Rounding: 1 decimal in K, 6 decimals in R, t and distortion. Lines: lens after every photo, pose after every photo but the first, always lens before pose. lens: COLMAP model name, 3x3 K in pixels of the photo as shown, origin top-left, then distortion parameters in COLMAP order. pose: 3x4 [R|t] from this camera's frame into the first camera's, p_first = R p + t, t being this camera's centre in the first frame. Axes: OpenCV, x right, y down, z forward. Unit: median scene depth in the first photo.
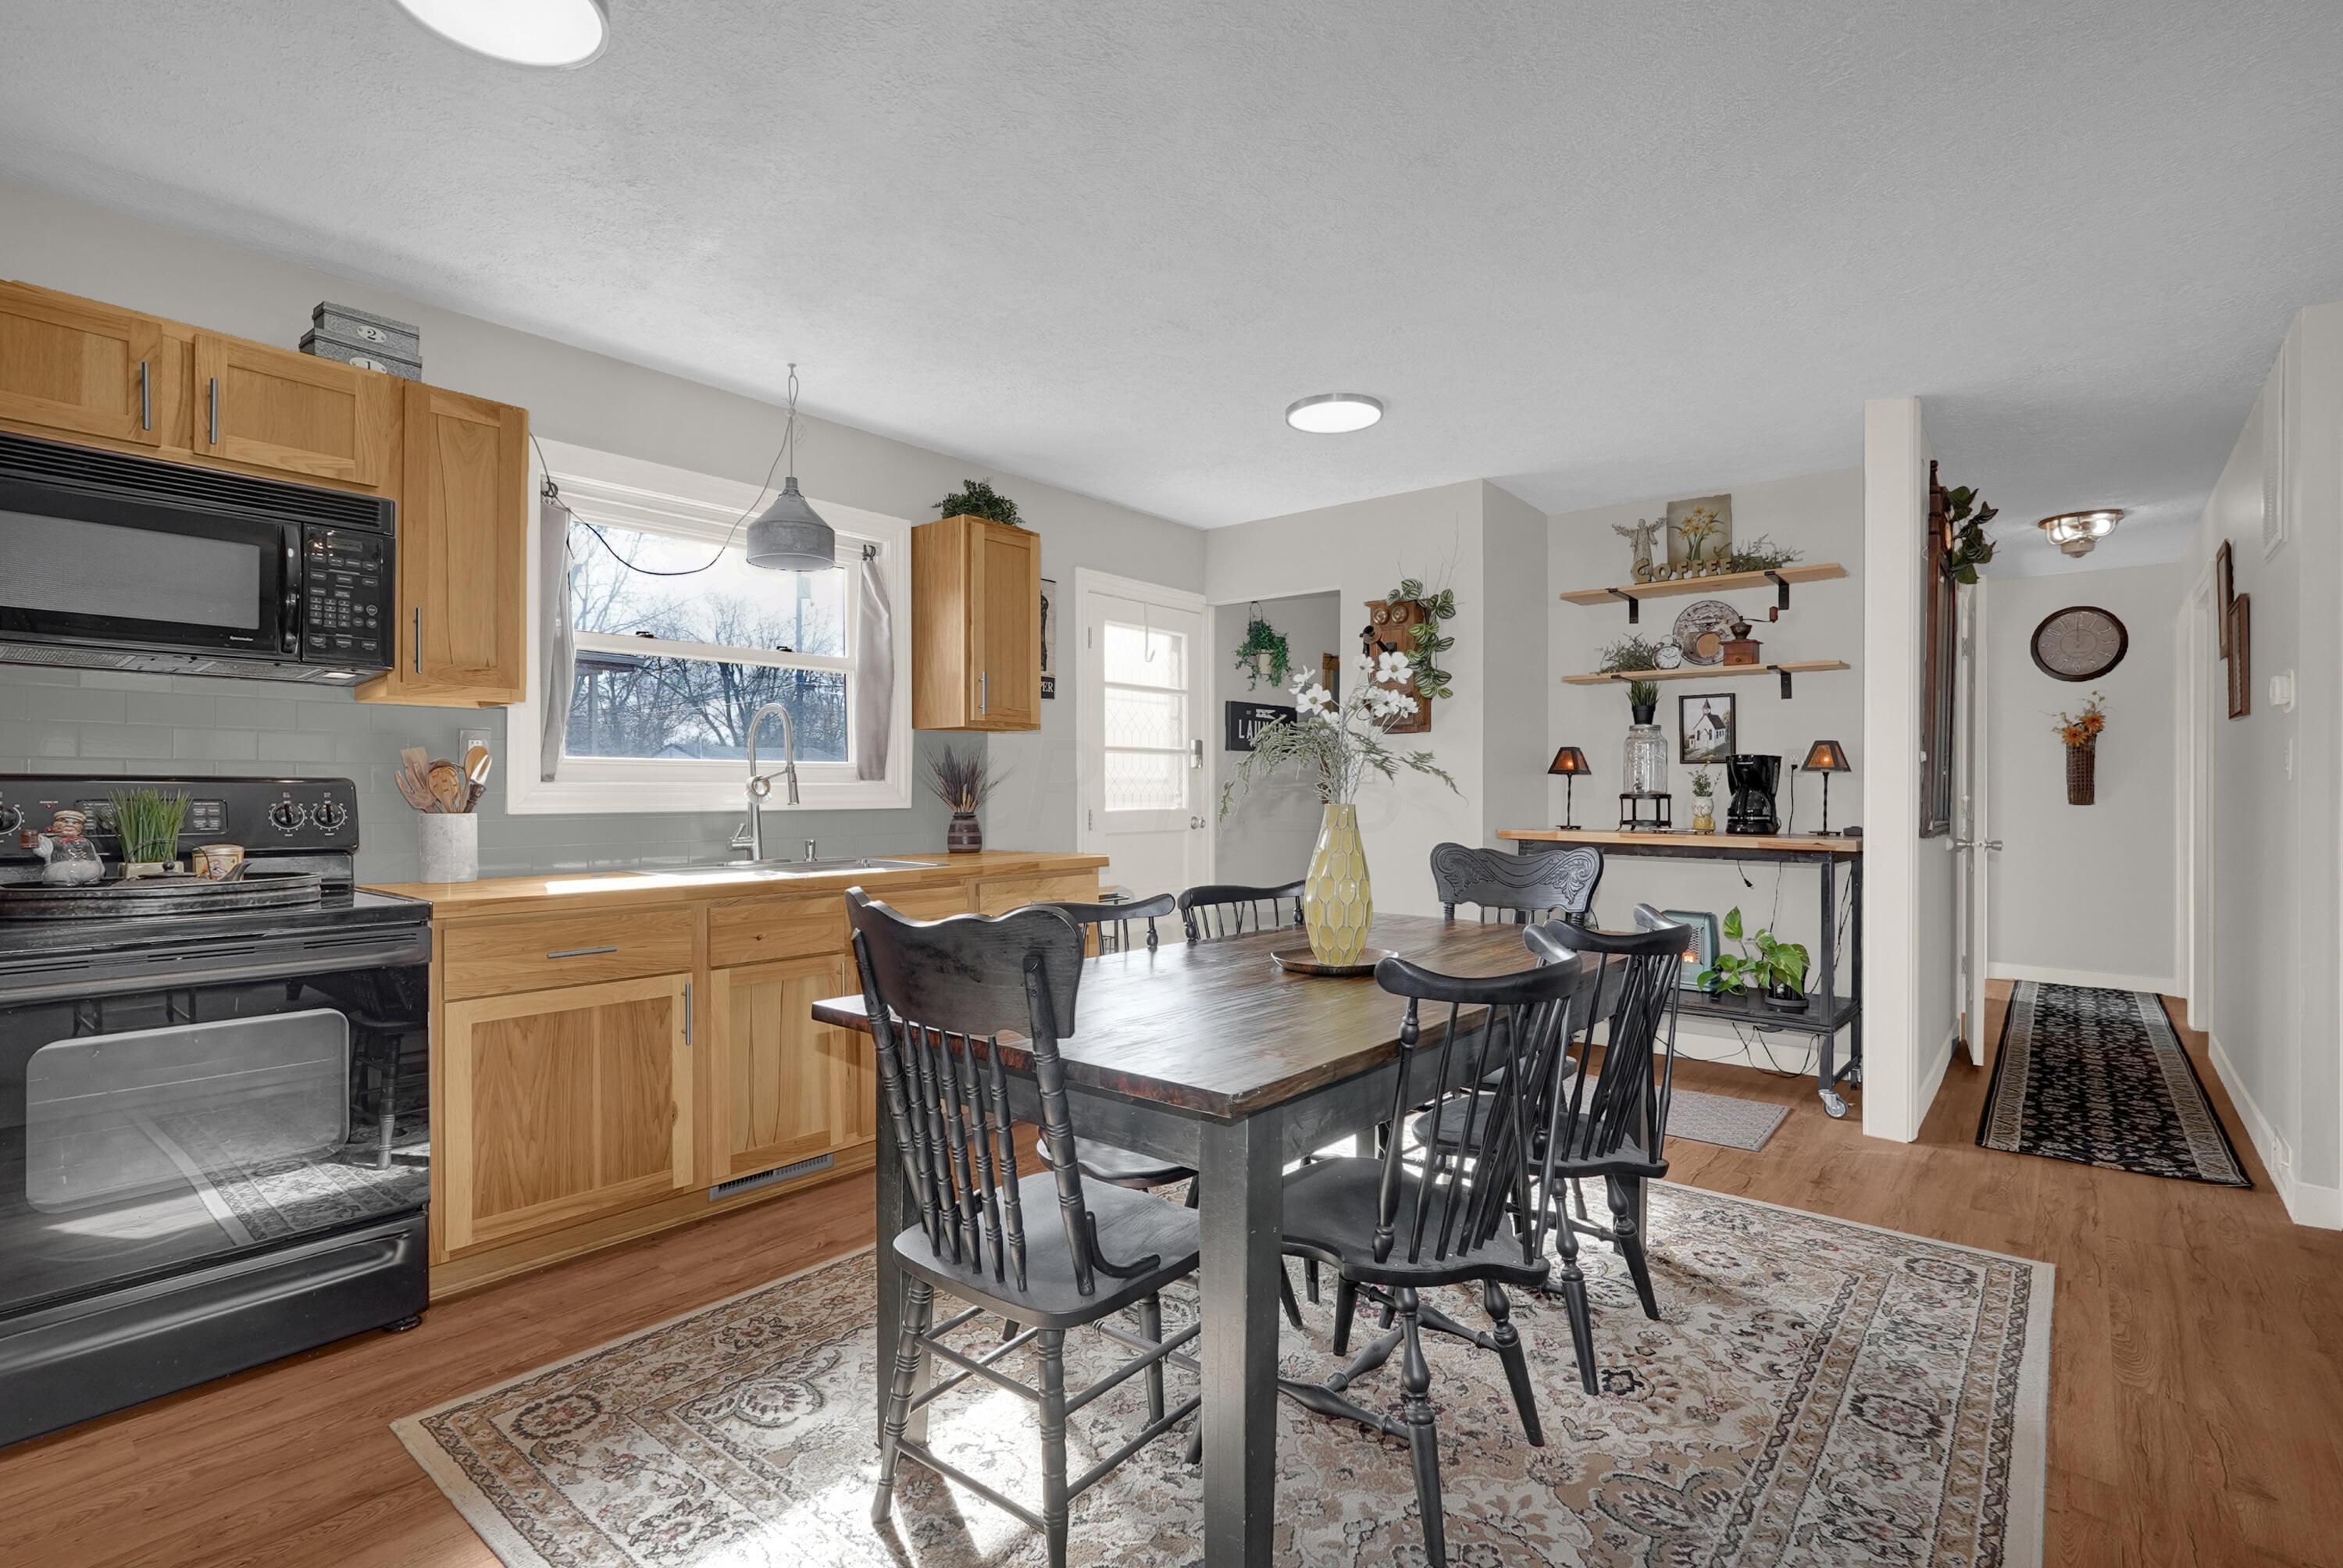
lens RADIAL K [[1108.6, 0, 1166.2], [0, 1108.6, 785.7], [0, 0, 1]] dist [-0.010762, 0.000746]
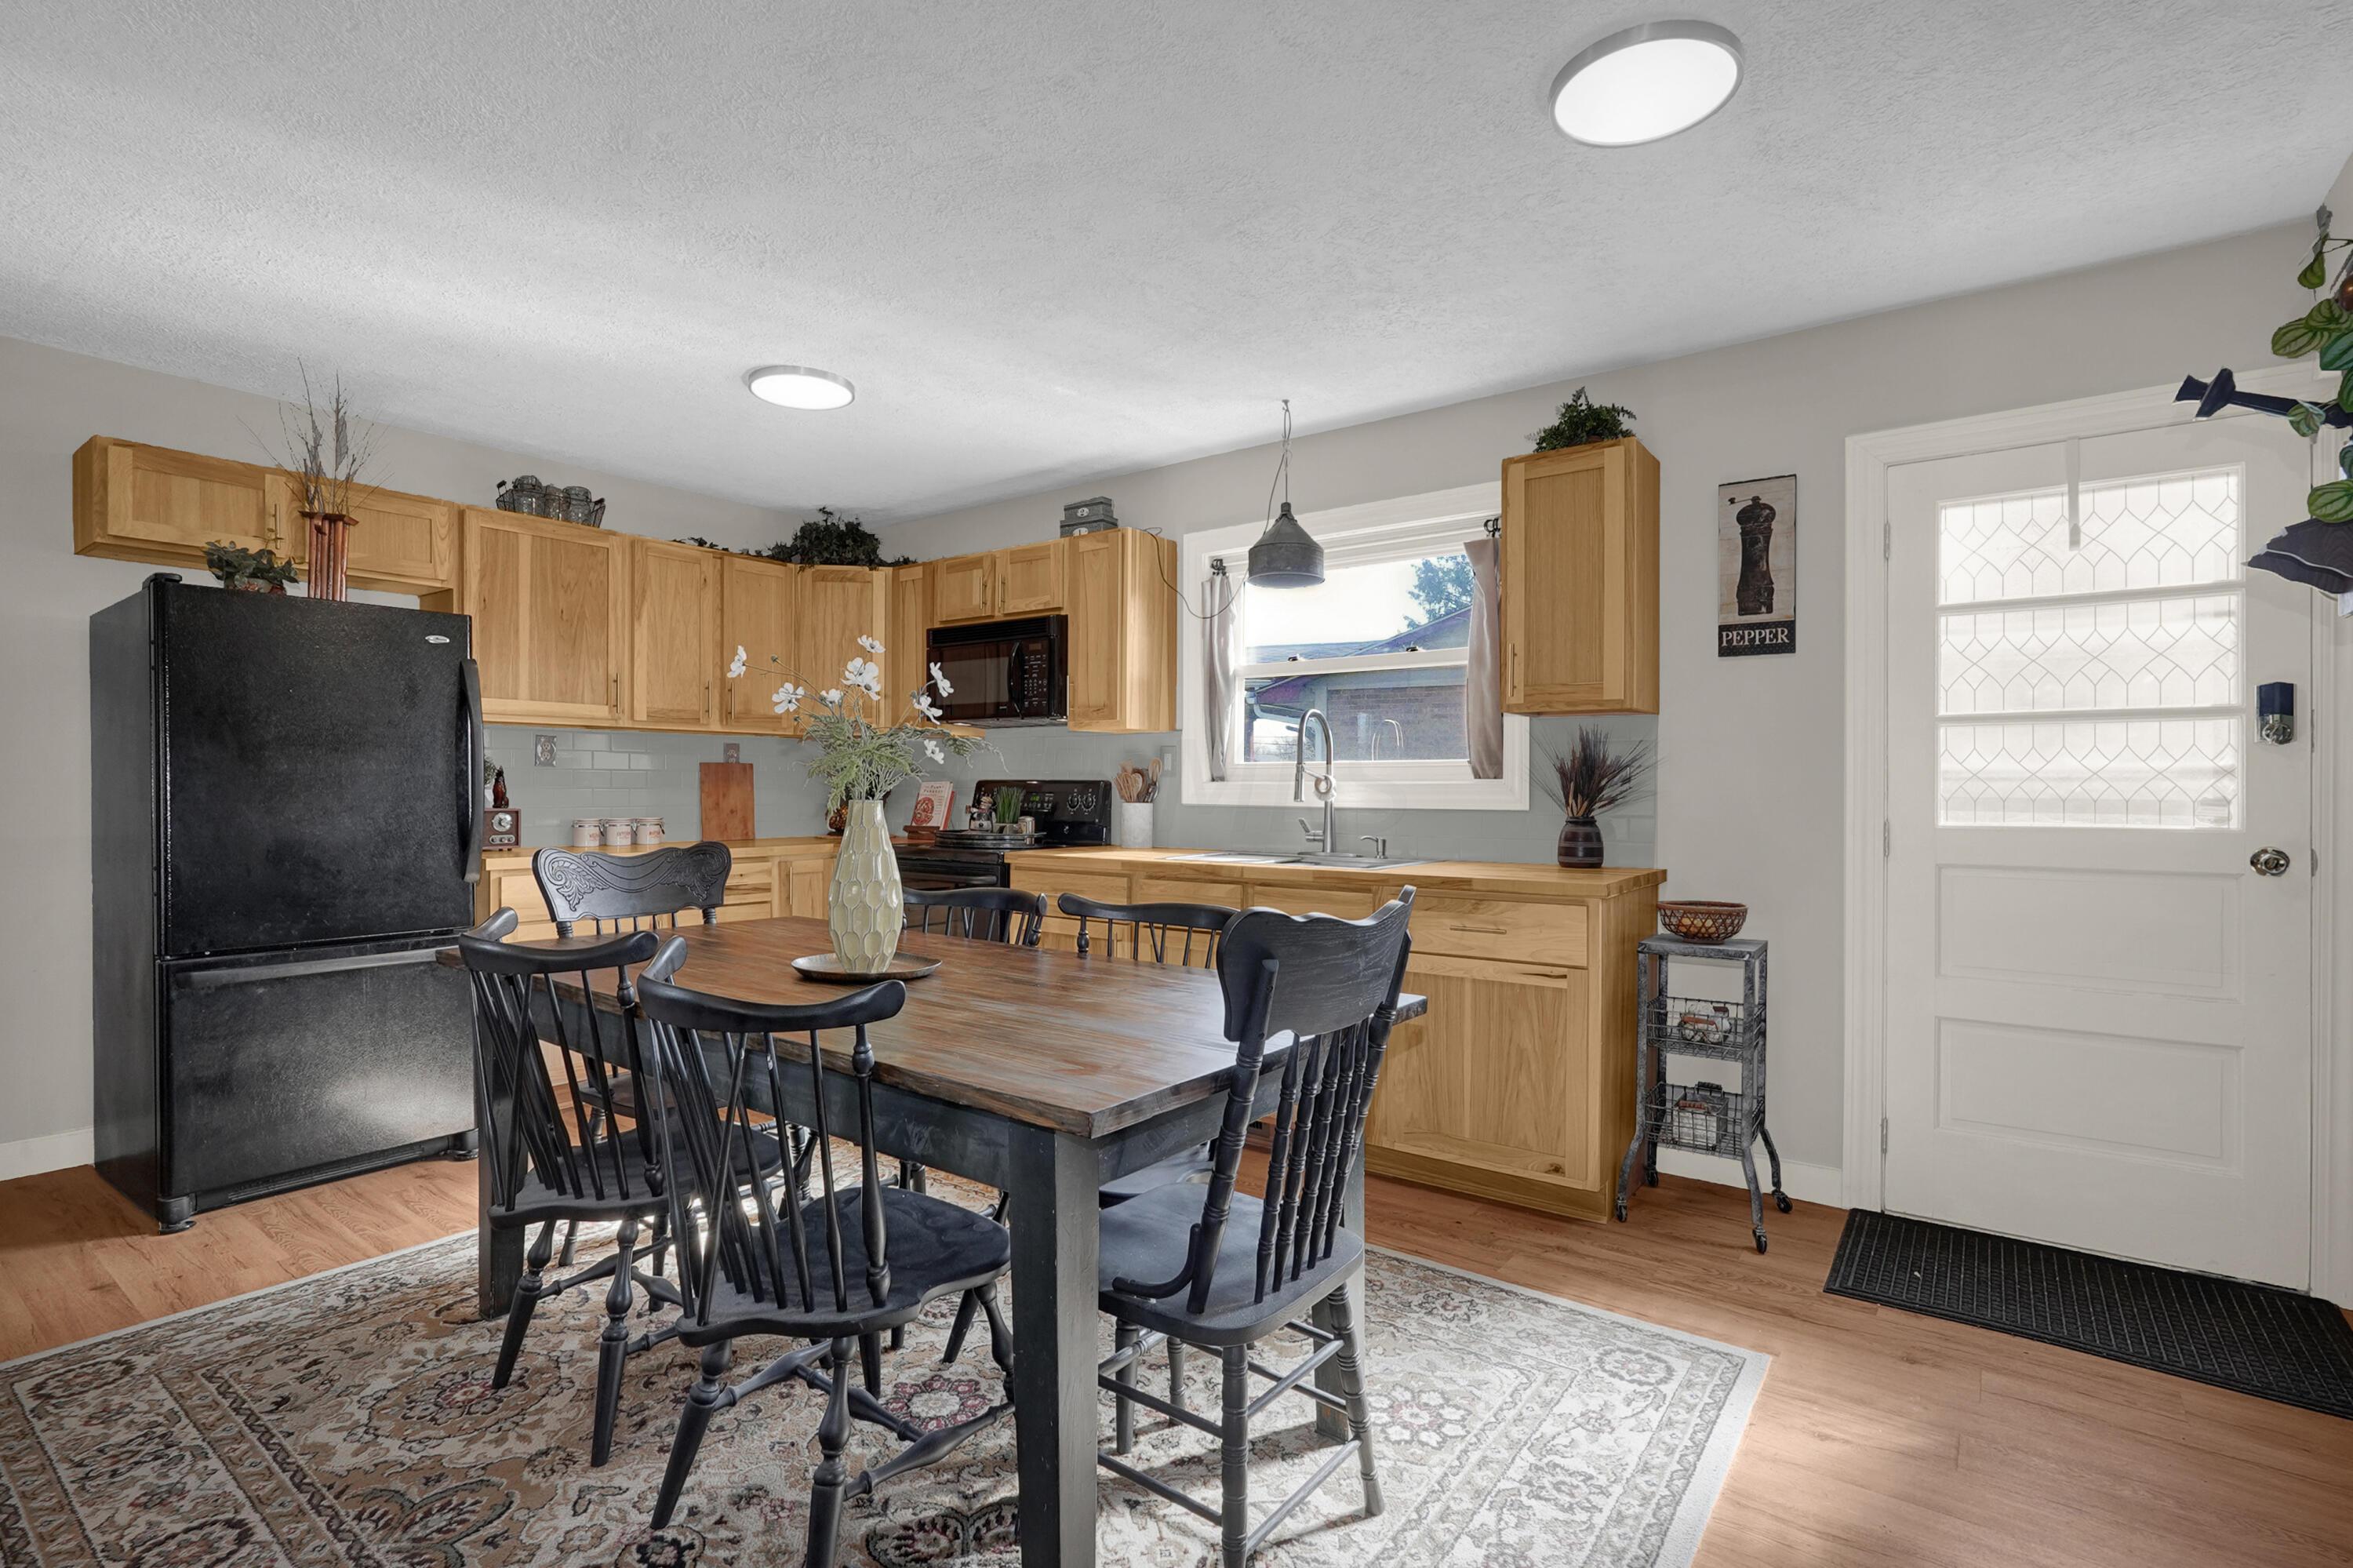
lens RADIAL K [[1113.5, 0, 1175.7], [0, 1113.5, 796.0], [0, 0, 1]] dist [-0.010762, 0.000746]
pose [[0.046406, 0.004323, -0.998913, 0.748598], [-0.002447, 0.999988, 0.004214, 0.007324], [0.998920, 0.002249, 0.046416, 0.827421]]
